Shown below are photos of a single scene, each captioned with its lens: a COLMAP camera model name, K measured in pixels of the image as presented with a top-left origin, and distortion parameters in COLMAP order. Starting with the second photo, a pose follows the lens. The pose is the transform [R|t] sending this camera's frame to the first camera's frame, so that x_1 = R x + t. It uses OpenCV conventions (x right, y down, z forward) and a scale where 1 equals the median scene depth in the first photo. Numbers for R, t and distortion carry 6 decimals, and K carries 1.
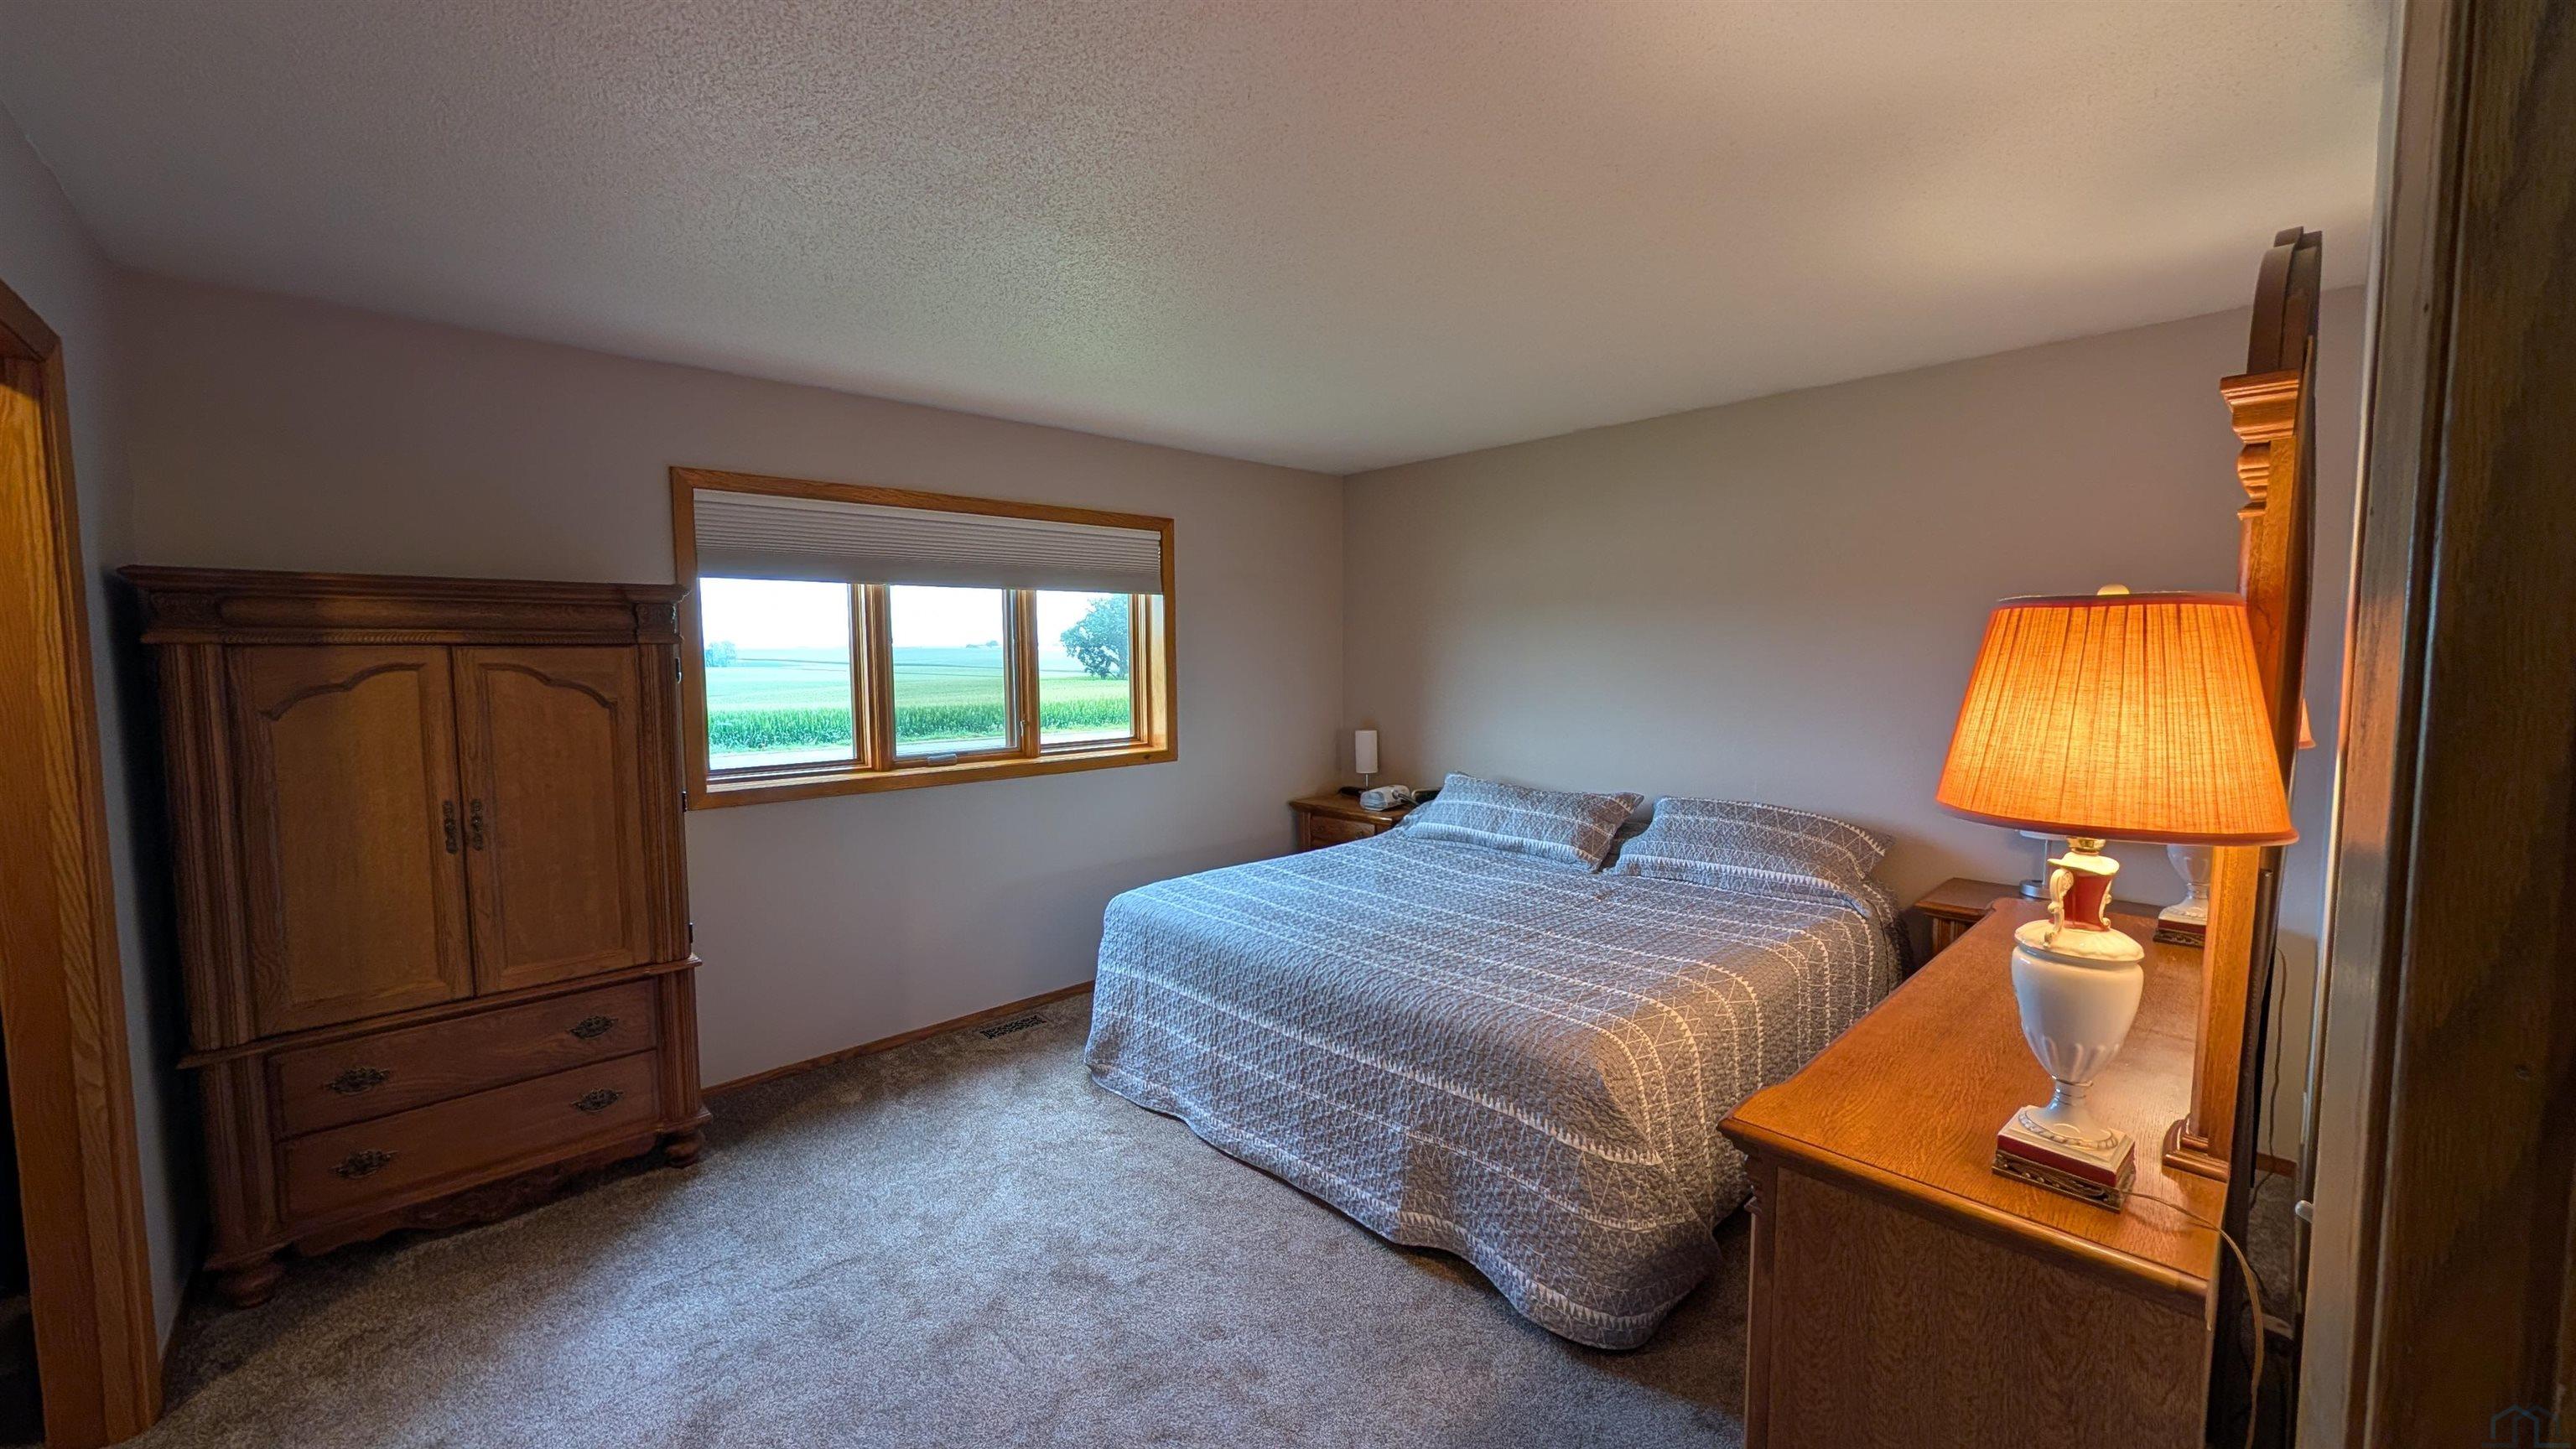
lens RADIAL K [[970.7, 0, 1295.9], [0, 970.7, 721.9], [0, 0, 1]] dist [0.000909, 0.000282]
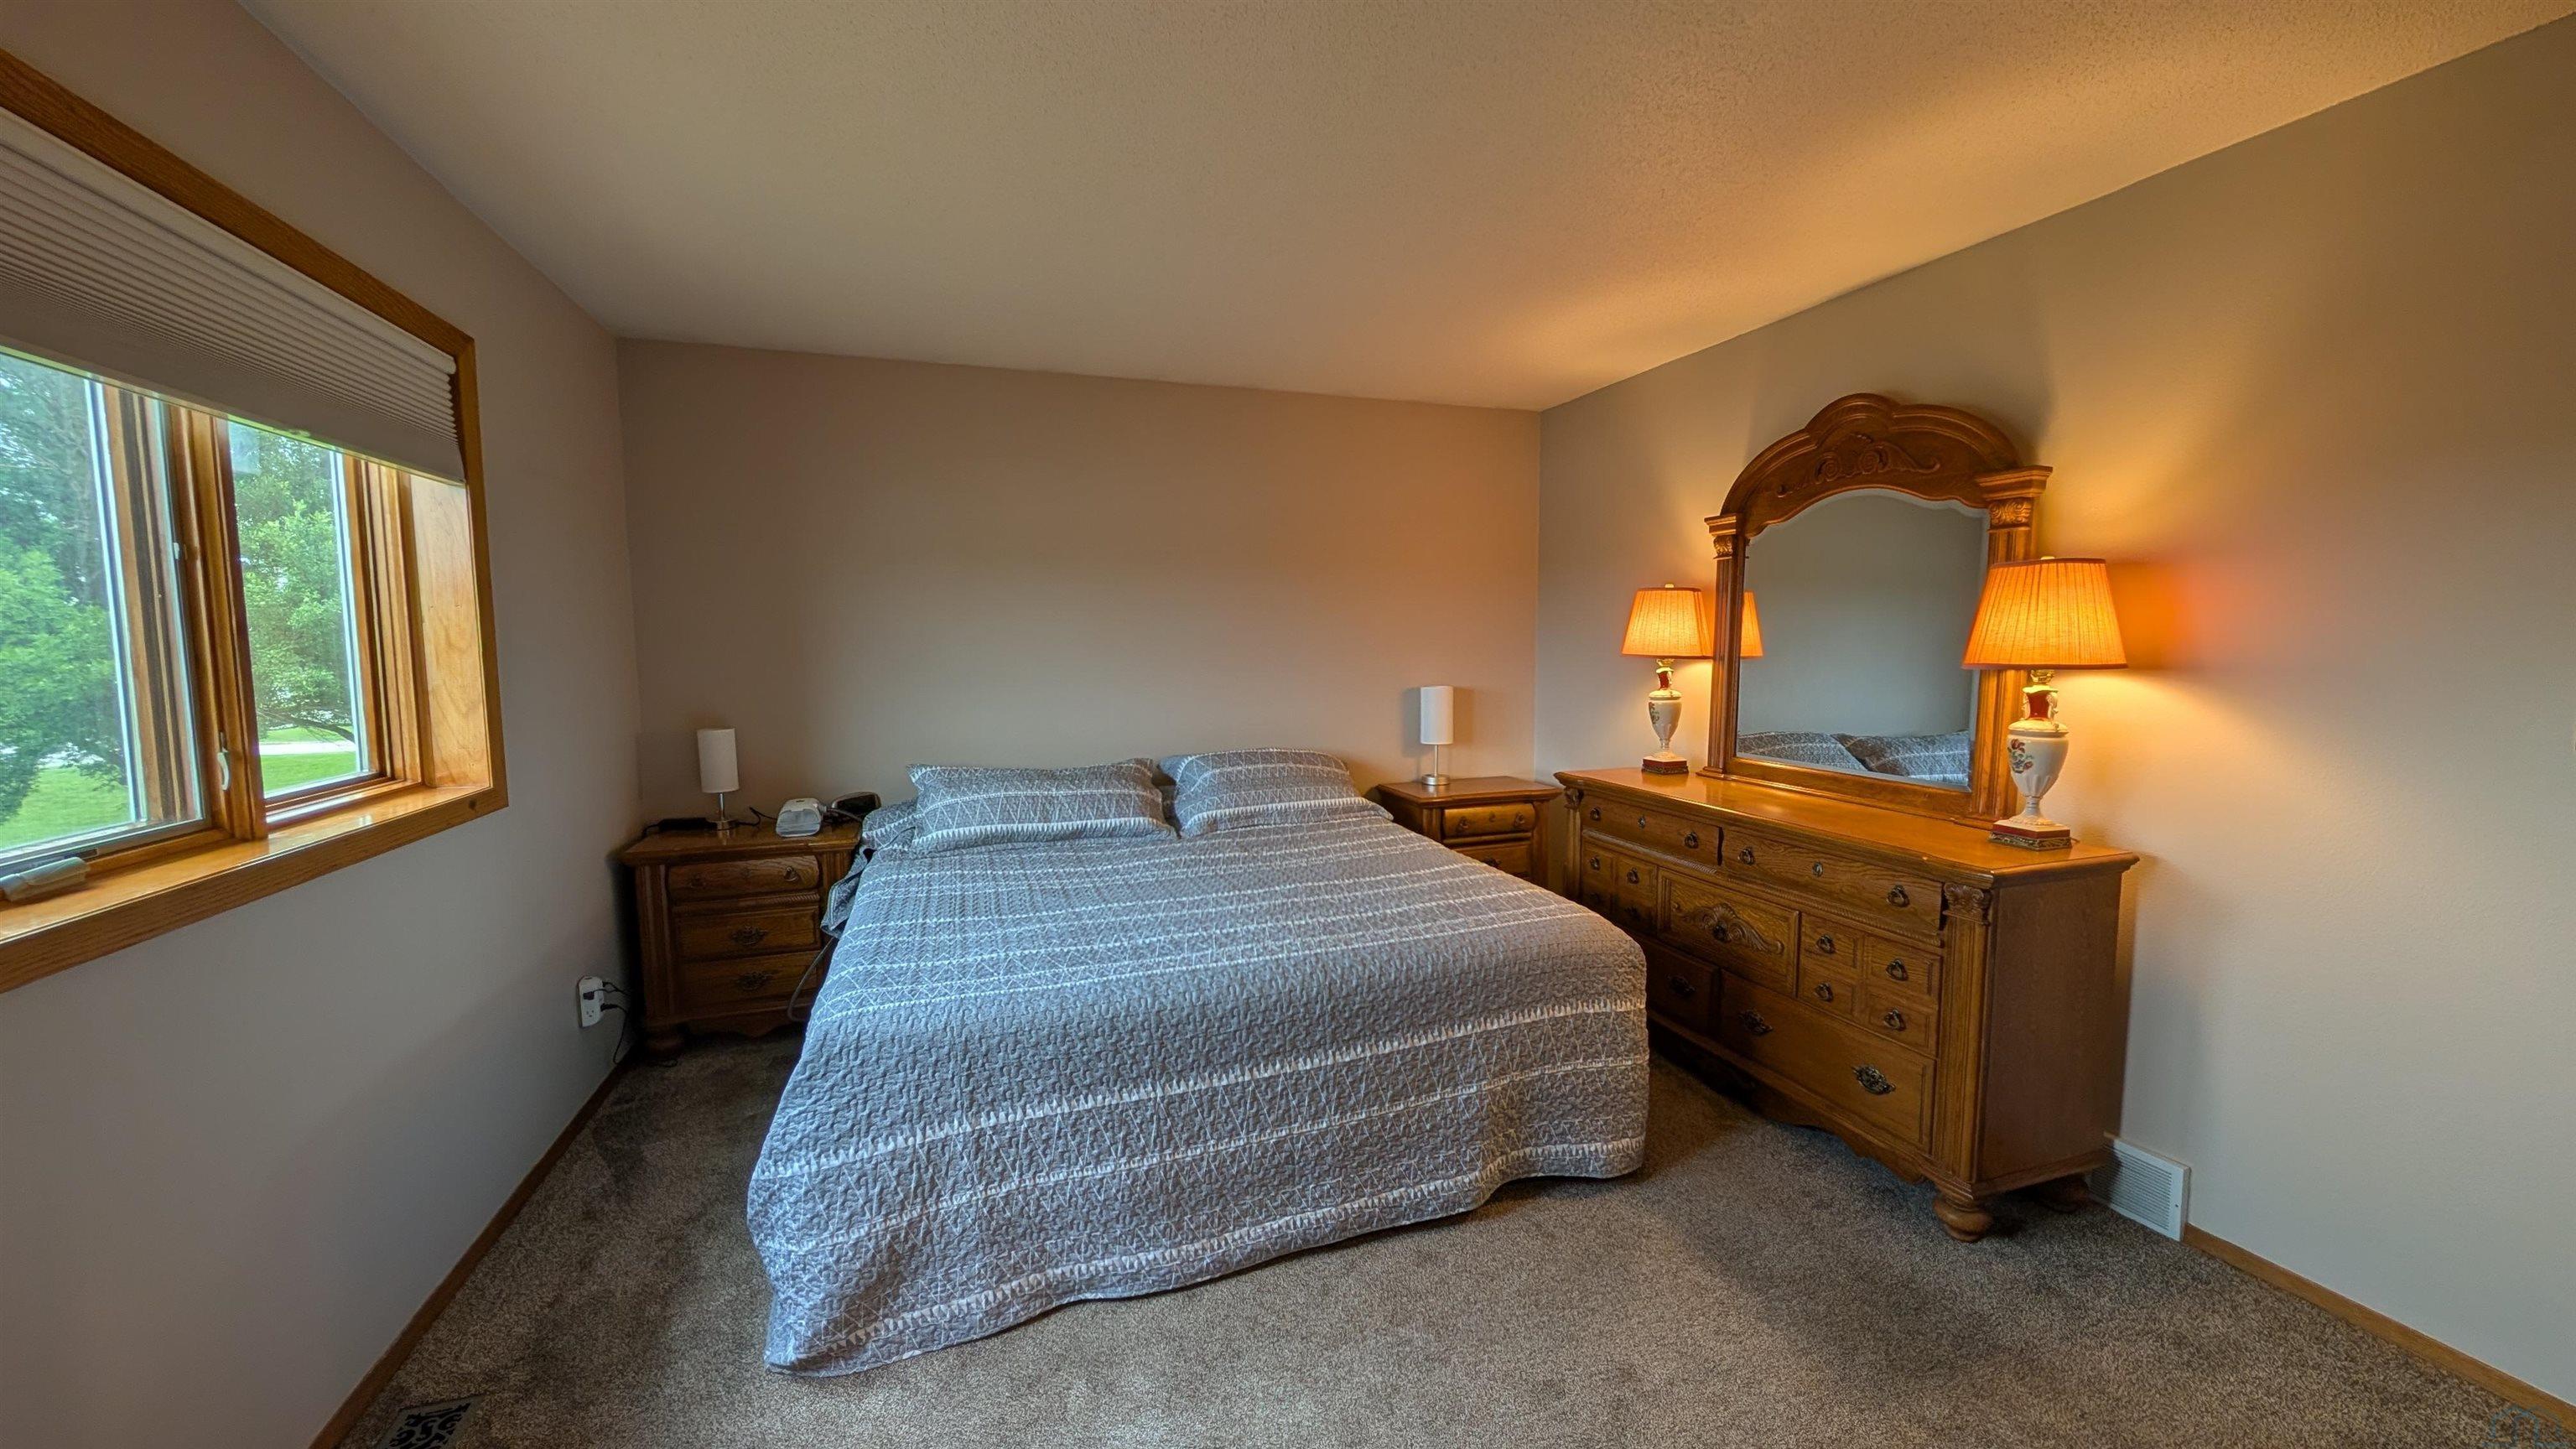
lens RADIAL K [[970.7, 0, 1295.9], [0, 970.7, 721.9], [0, 0, 1]] dist [0.000909, 0.000282]
pose [[0.409663, -0.075428, 0.909113, -0.616137], [0.073307, 0.996075, 0.049609, -0.000639], [-0.909287, 0.046321, 0.413584, 0.571164]]
